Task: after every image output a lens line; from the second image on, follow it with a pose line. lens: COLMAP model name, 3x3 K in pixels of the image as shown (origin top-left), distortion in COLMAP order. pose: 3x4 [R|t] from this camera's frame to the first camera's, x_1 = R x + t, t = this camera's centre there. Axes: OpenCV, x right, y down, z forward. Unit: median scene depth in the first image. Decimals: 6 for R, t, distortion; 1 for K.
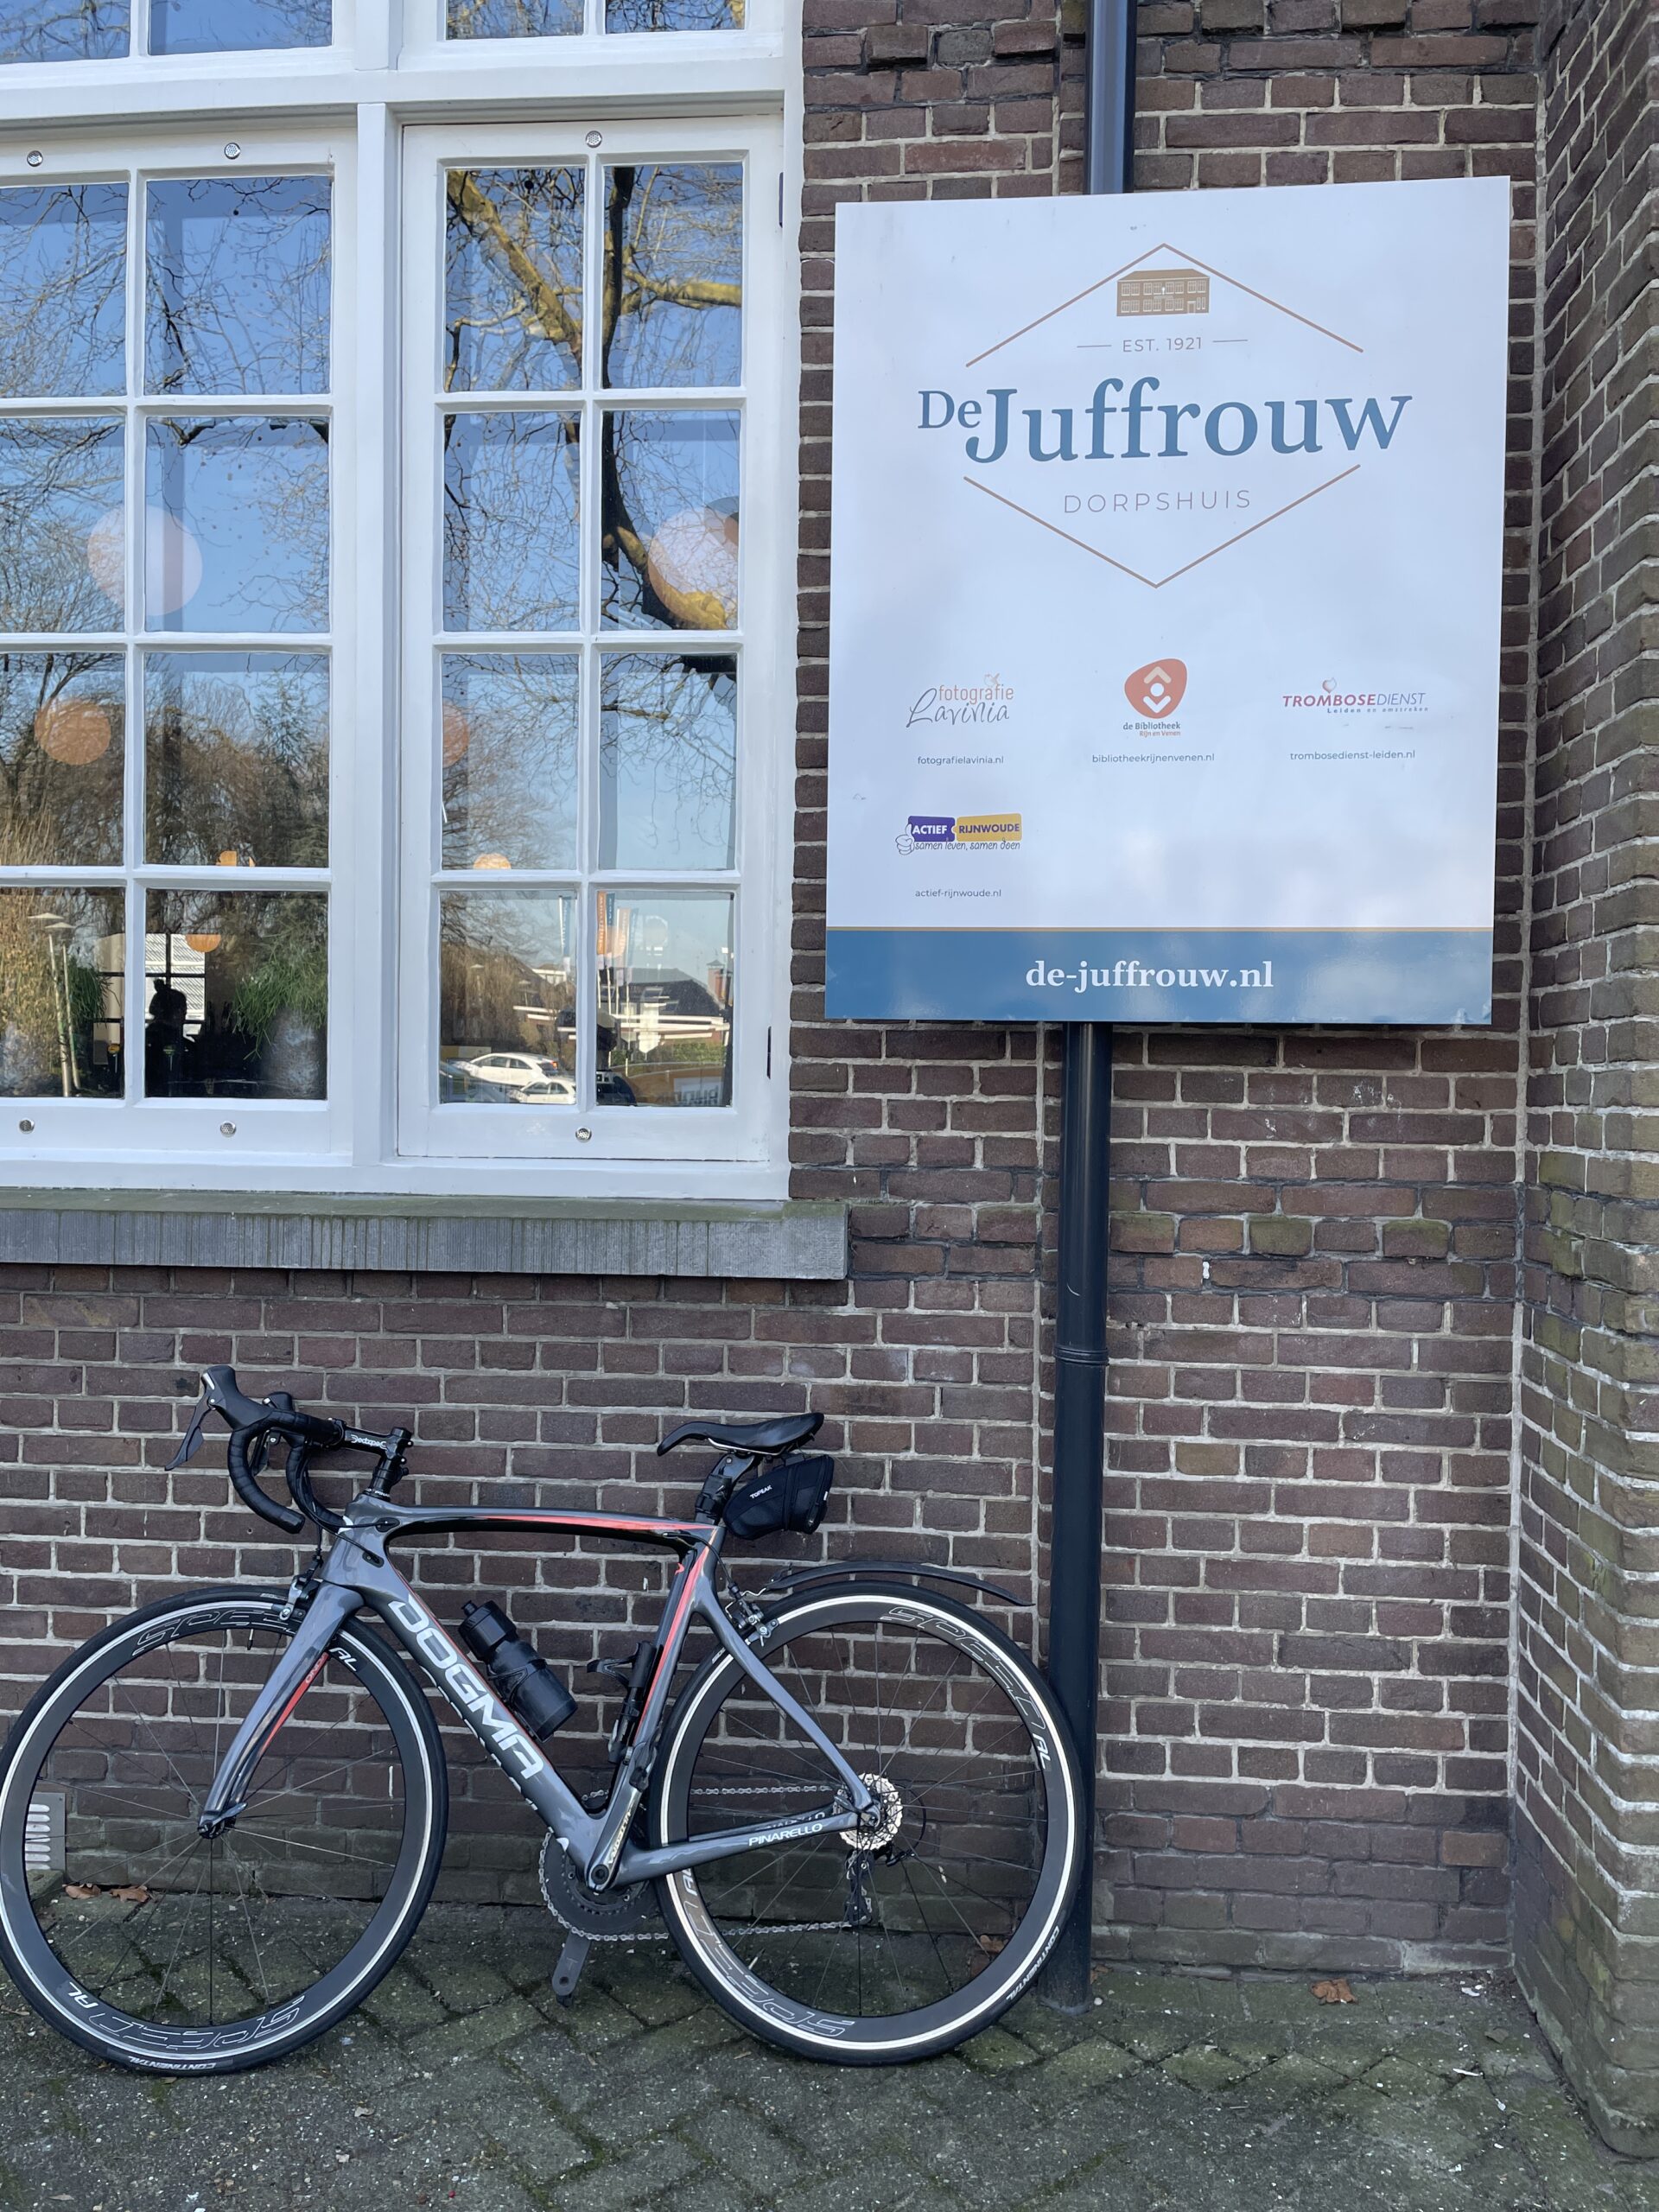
lens RADIAL K [[1673.7, 0, 841.9], [0, 1673.7, 1096.4], [0, 0, 1]] dist [0.100189, -0.128764]
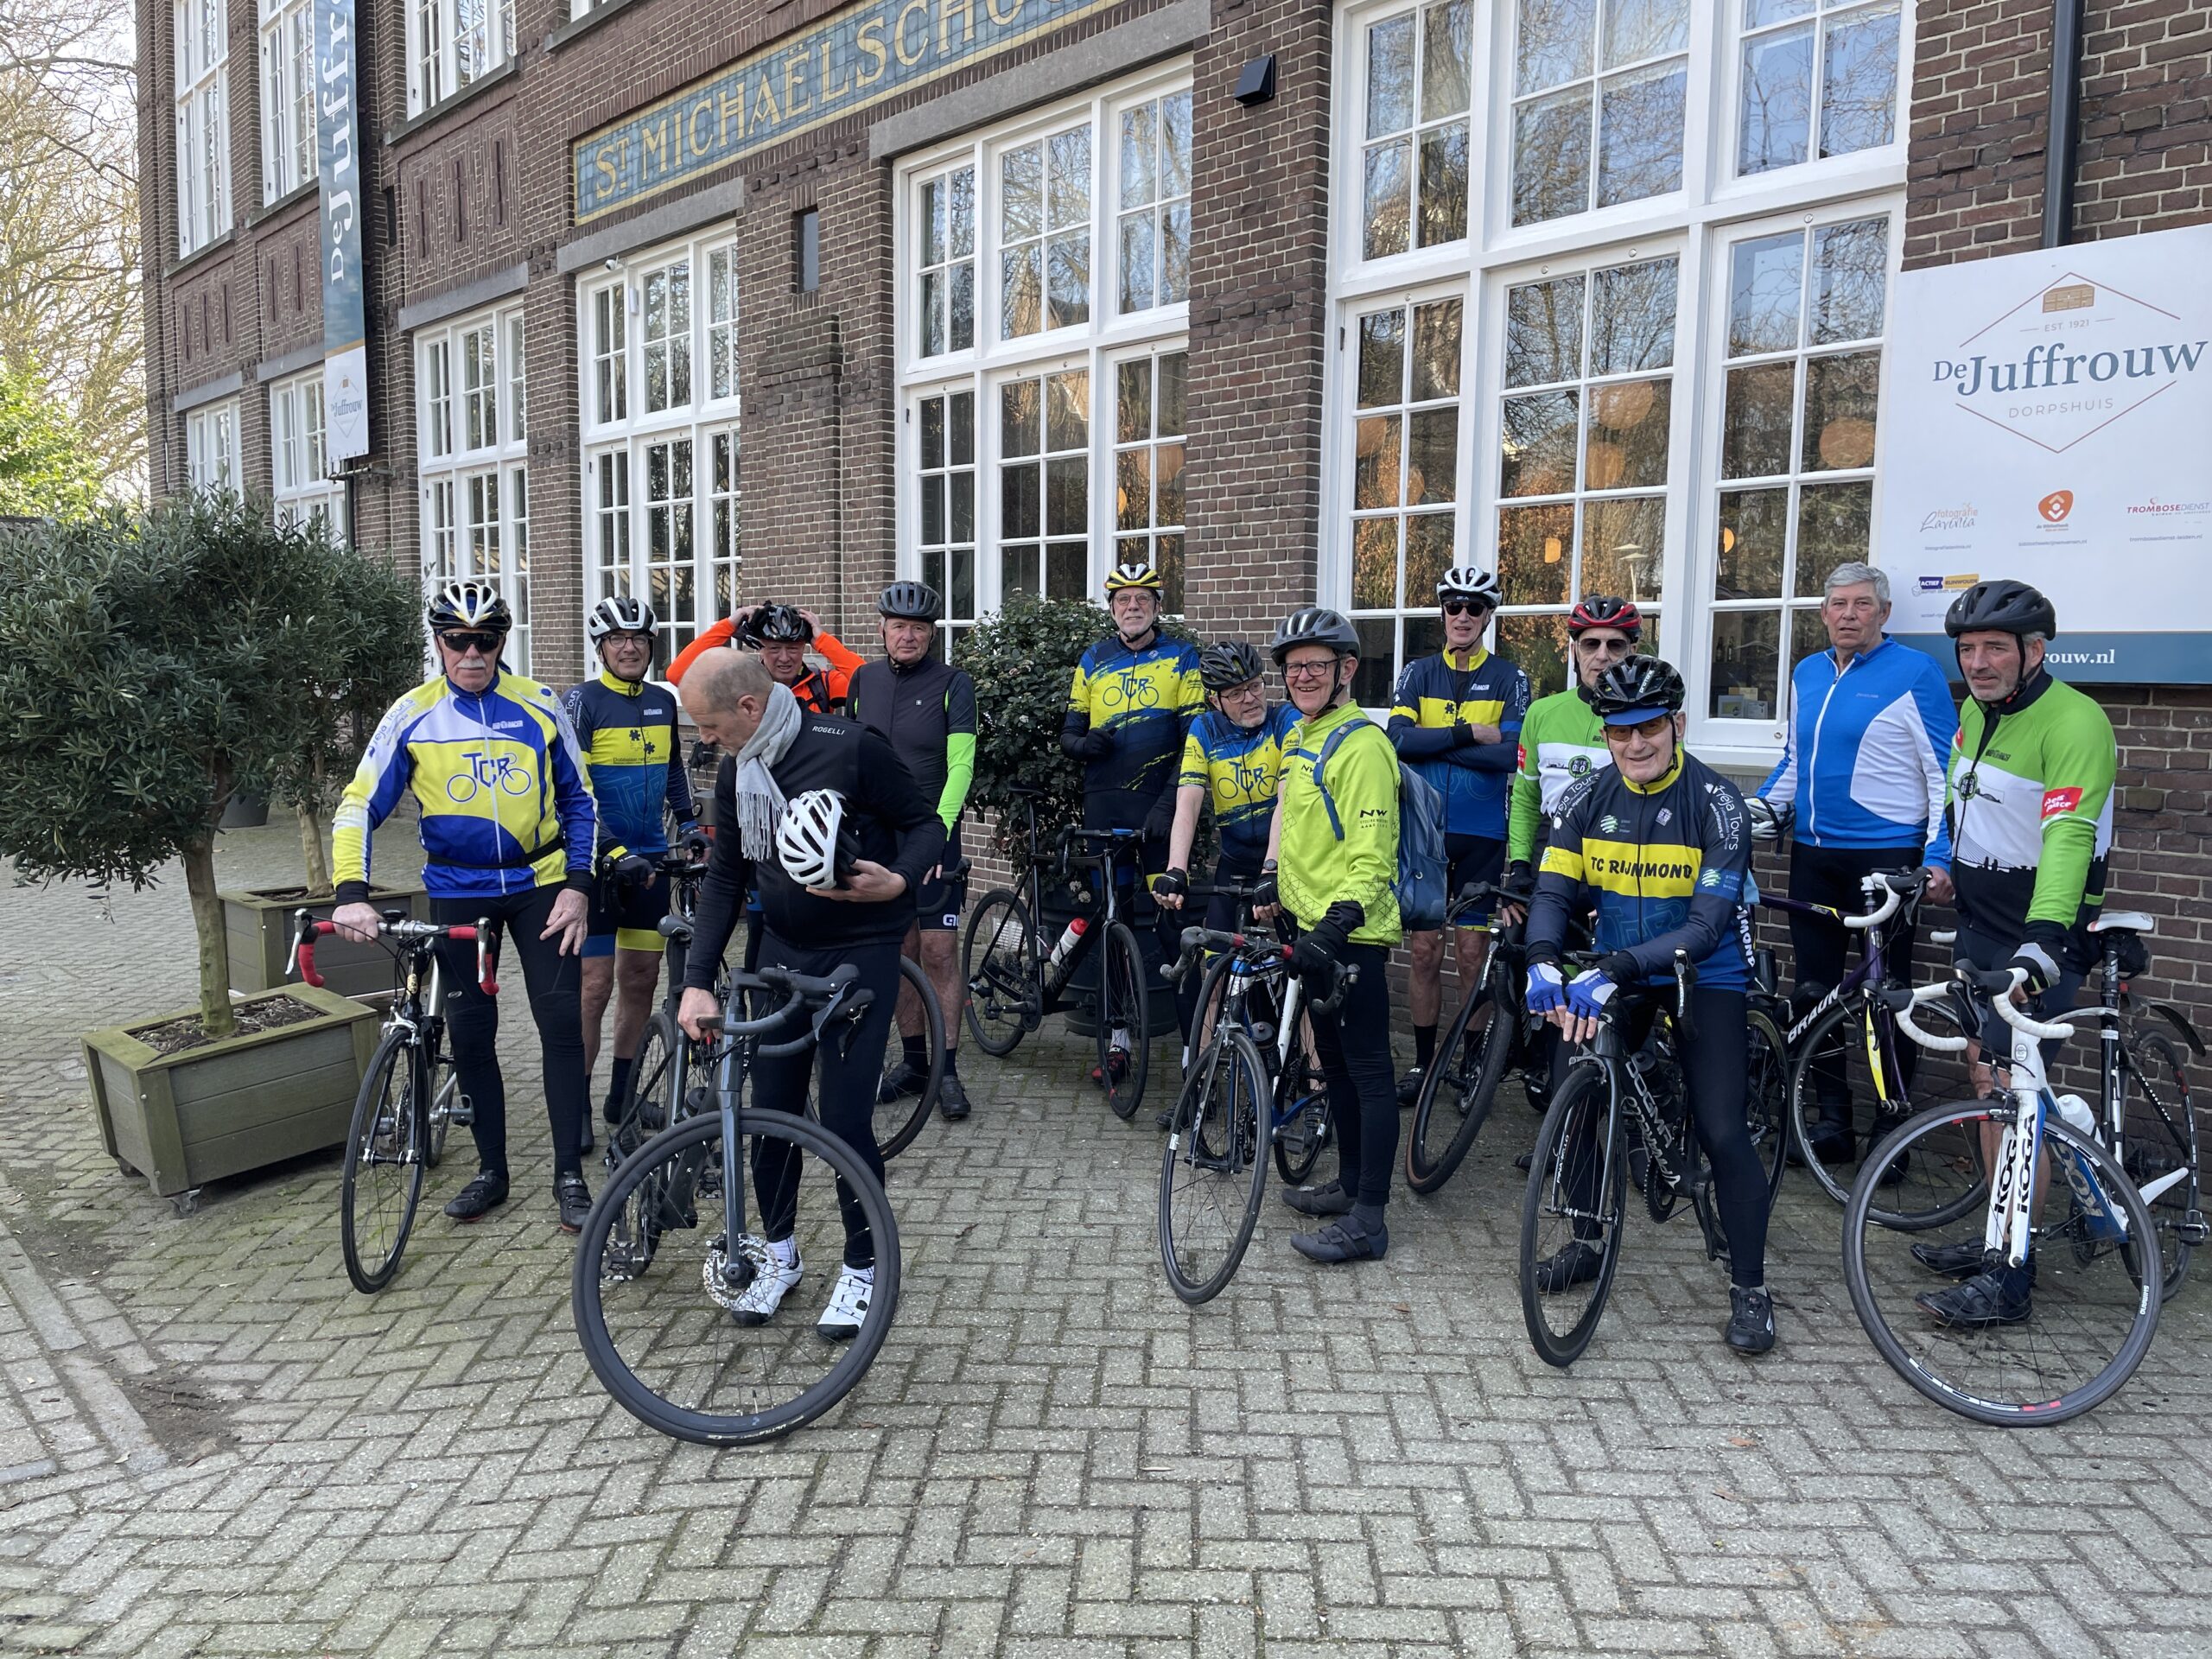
lens RADIAL K [[1673.7, 0, 1106.0], [0, 1673.7, 829.5], [0, 0, 1]] dist [0.100189, -0.128764]
pose [[0.735309, 0.061571, -0.674929, 0.713563], [-0.010644, 0.996791, 0.079337, -0.018731], [0.677648, -0.051153, 0.733605, -1.149160]]
